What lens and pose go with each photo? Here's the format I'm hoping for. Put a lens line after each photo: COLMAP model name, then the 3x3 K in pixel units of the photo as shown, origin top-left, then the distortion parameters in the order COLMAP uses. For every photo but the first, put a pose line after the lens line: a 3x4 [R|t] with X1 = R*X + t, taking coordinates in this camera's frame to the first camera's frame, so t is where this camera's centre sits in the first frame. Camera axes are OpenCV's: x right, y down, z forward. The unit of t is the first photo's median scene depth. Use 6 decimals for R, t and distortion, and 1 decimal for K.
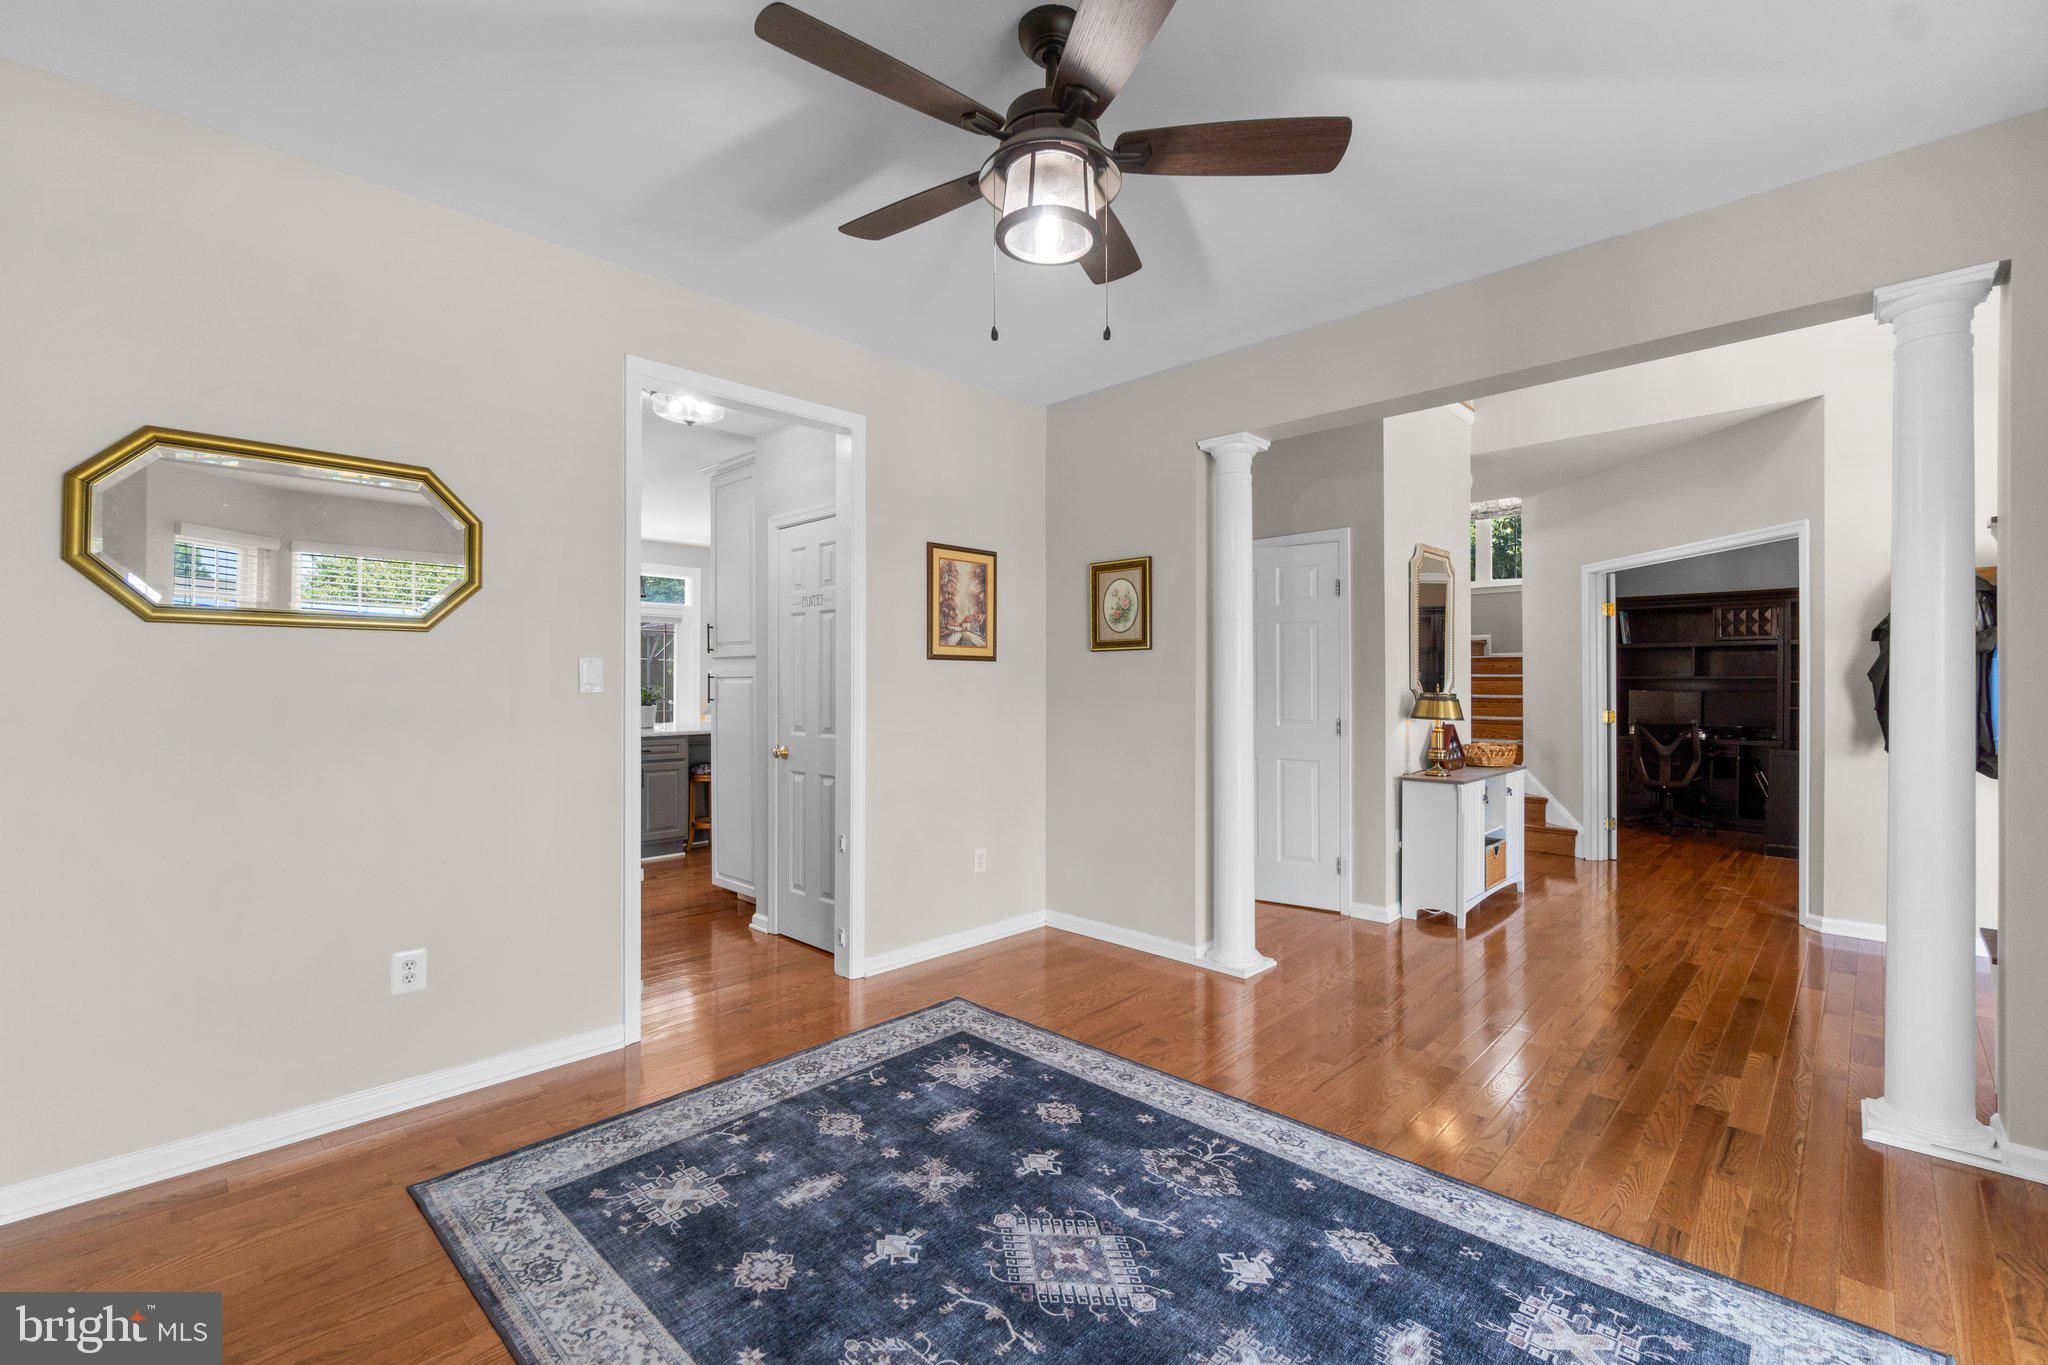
lens RADIAL K [[878.2, 0, 1017.2], [0, 878.2, 673.5], [0, 0, 1]] dist [-0.012584, 0.005277]
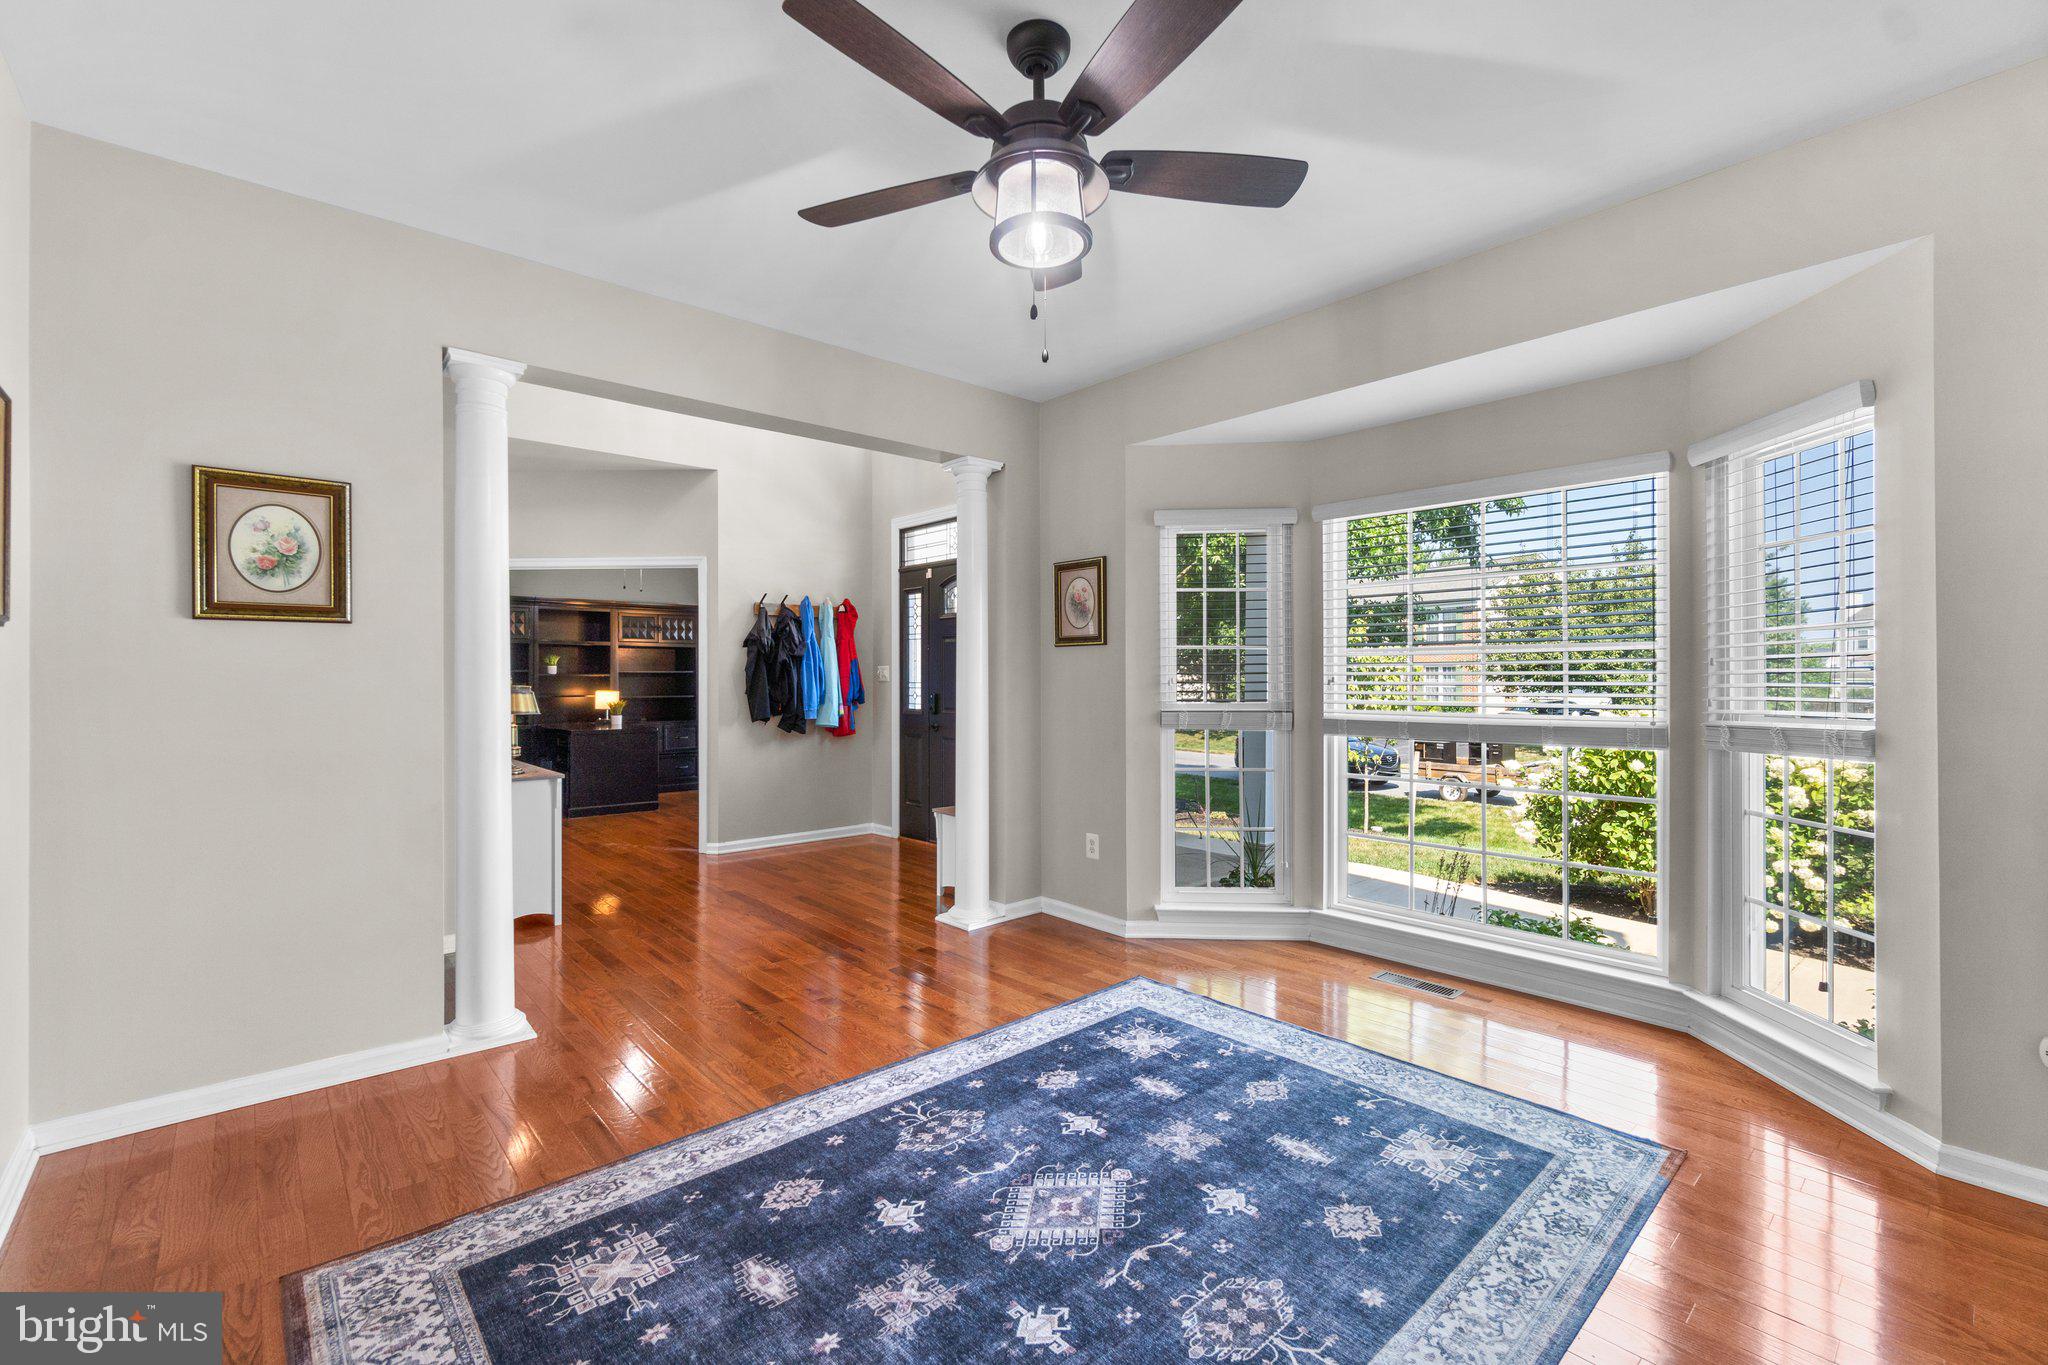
lens RADIAL K [[878.2, 0, 1017.2], [0, 878.2, 673.5], [0, 0, 1]] dist [-0.012584, 0.005277]
pose [[0.076471, 0.002544, 0.997069, -0.868953], [-0.009296, 0.999955, -0.001839, 0.012831], [-0.997028, -0.009128, 0.076491, 0.836120]]
